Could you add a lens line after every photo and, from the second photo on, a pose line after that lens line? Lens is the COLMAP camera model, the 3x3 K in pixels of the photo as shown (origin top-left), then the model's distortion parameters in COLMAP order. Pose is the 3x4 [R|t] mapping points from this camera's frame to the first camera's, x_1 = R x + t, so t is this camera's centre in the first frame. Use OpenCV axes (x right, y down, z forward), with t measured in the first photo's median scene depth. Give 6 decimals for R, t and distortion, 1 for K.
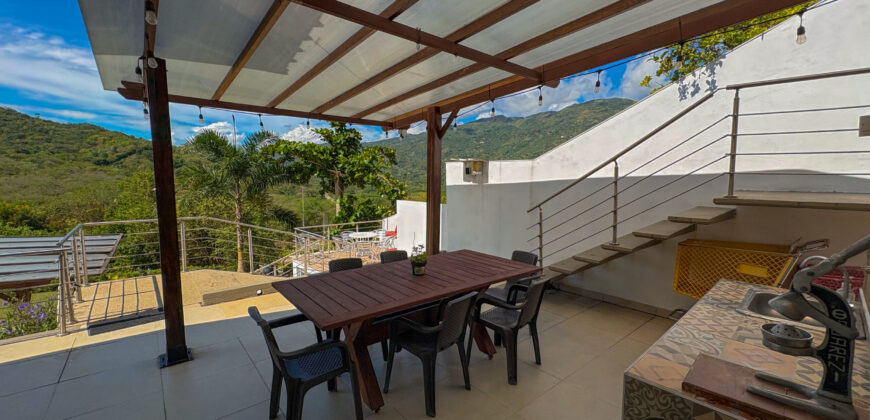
lens RADIAL K [[347.5, 0, 430.1], [0, 347.5, 218.3], [0, 0, 1]] dist [0.002326, 0.000585]
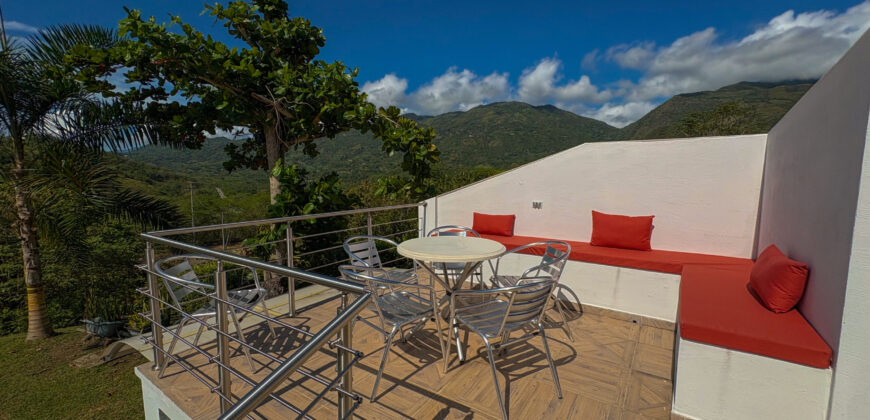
lens RADIAL K [[347.5, 0, 433.0], [0, 347.5, 209.6], [0, 0, 1]] dist [0.002326, 0.000585]
pose [[0.967242, -0.031302, 0.251918, -0.177569], [0.035685, 0.999281, -0.012846, 0.014504], [-0.251335, 0.021415, 0.967663, 0.494780]]
